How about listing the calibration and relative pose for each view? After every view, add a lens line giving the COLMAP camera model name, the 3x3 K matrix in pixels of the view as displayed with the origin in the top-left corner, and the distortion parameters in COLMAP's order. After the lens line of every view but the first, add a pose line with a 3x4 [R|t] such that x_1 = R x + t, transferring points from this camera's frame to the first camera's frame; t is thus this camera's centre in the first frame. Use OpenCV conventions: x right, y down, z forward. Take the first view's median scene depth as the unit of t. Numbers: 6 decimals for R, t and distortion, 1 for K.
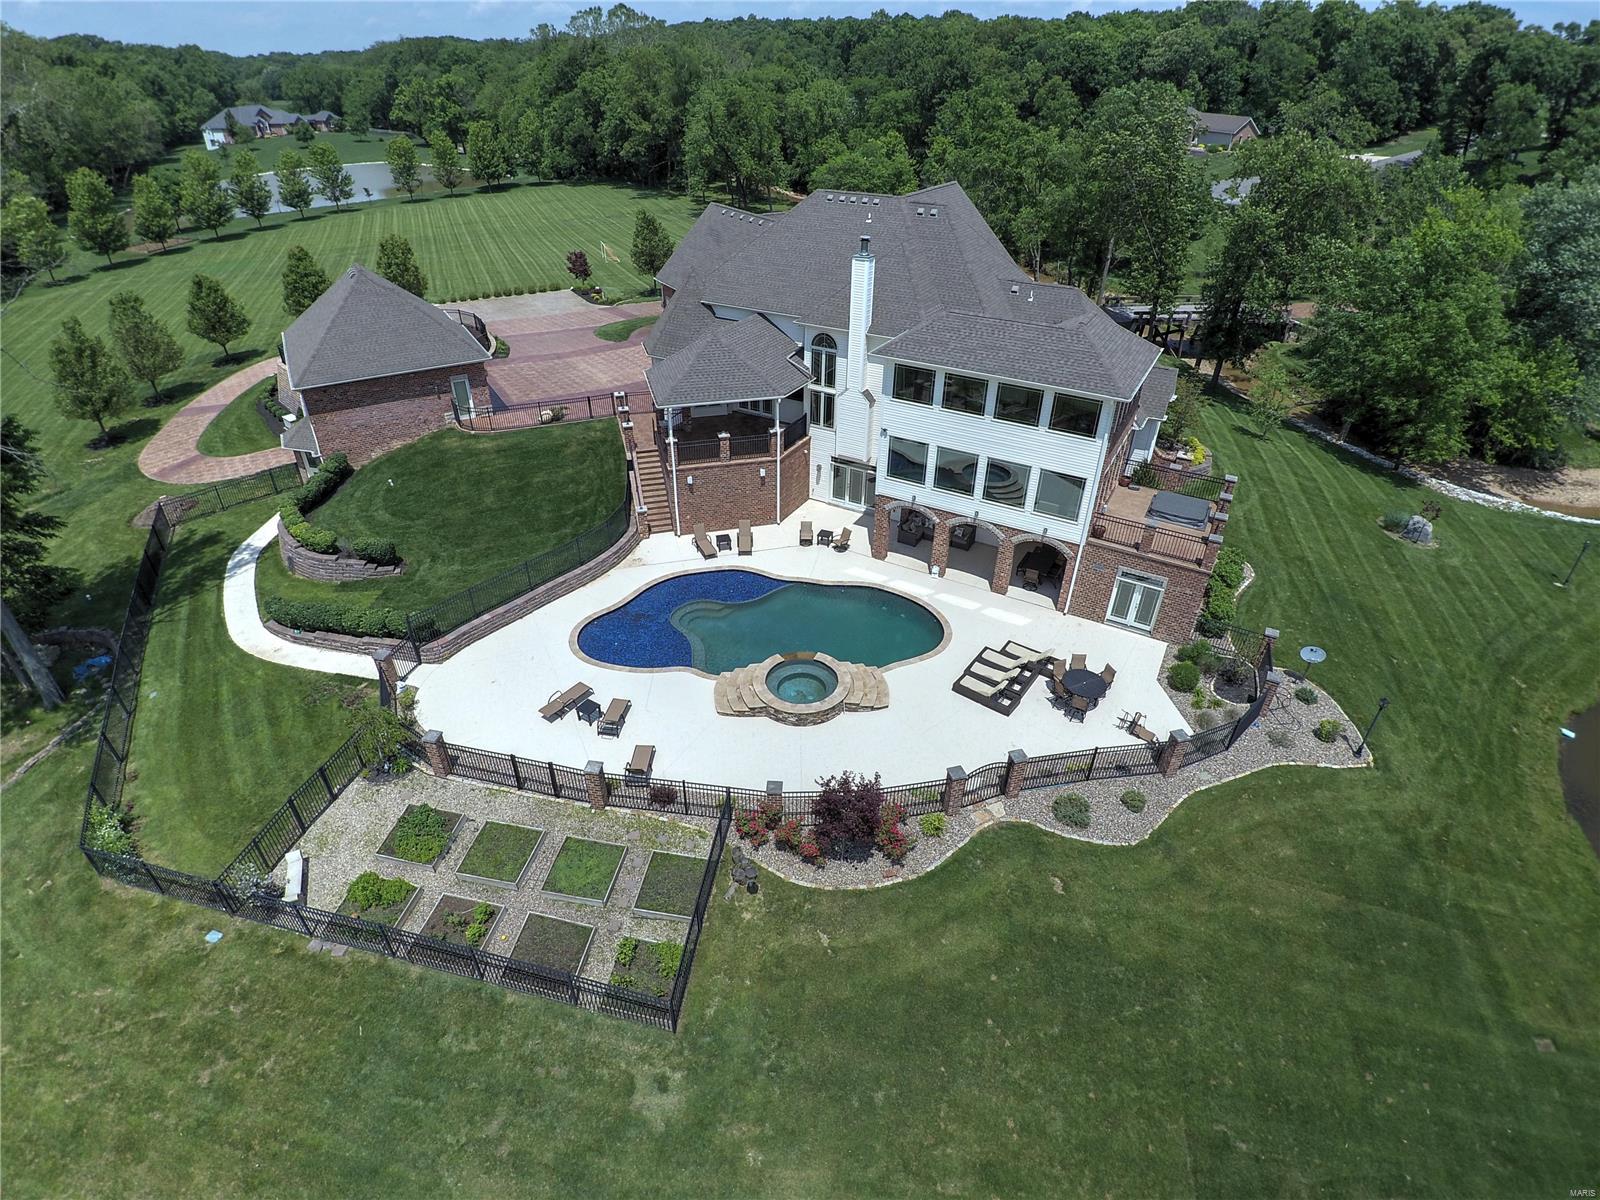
lens RADIAL K [[816.6, 0, 803.2], [0, 816.6, 599.8], [0, 0, 1]] dist [-0.033007, -0.020922]
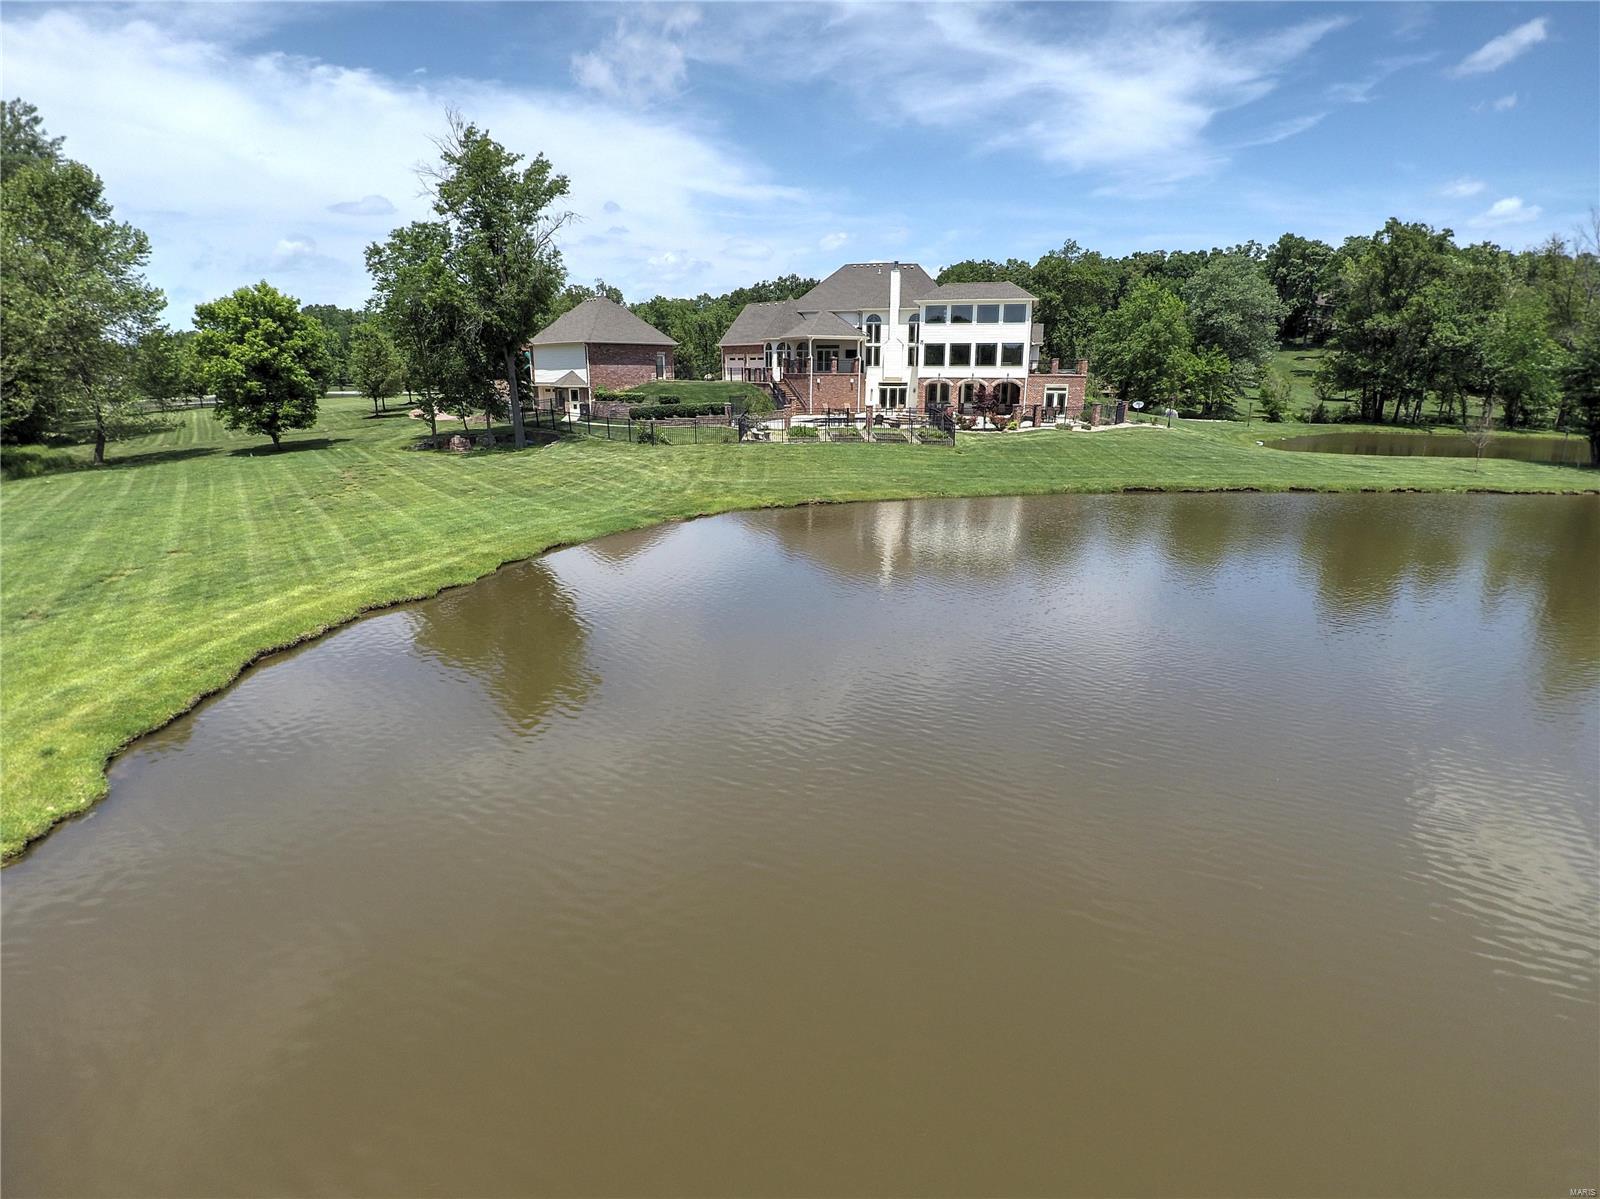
lens RADIAL K [[816.6, 0, 803.2], [0, 816.6, 599.3], [0, 0, 1]] dist [-0.033007, -0.020922]
pose [[0.969653, -0.080579, 0.230825, -0.734861], [0.146591, 0.947210, -0.285139, 0.973482], [-0.195663, 0.310323, 0.930277, -0.650650]]
